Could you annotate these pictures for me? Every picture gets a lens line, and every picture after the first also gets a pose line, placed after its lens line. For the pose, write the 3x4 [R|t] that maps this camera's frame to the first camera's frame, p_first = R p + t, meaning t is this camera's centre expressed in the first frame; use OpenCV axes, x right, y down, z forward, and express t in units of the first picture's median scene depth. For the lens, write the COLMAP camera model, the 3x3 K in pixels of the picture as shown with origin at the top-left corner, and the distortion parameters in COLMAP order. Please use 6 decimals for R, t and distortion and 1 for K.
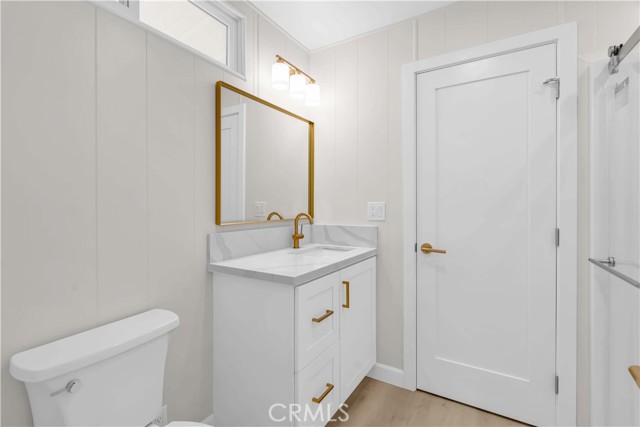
lens RADIAL K [[291.1, 0, 321.1], [0, 291.1, 210.1], [0, 0, 1]] dist [0.001712, 0.000272]
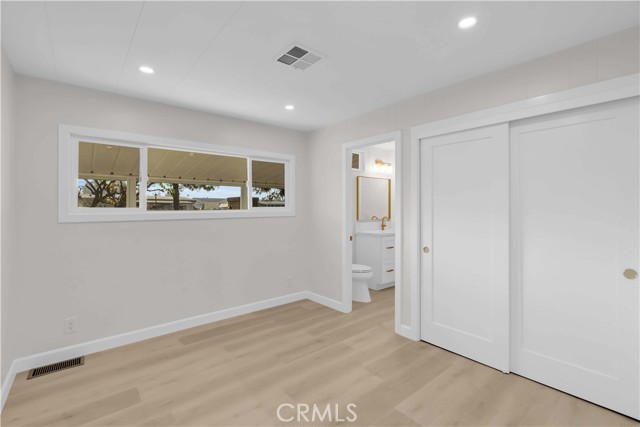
lens RADIAL K [[291.1, 0, 318.7], [0, 291.1, 209.7], [0, 0, 1]] dist [0.001712, 0.000272]
pose [[0.948009, -0.000590, -0.318244, 0.239673], [-0.002093, 0.999965, -0.008089, -0.036691], [0.318238, 0.008335, 0.947974, -2.009515]]
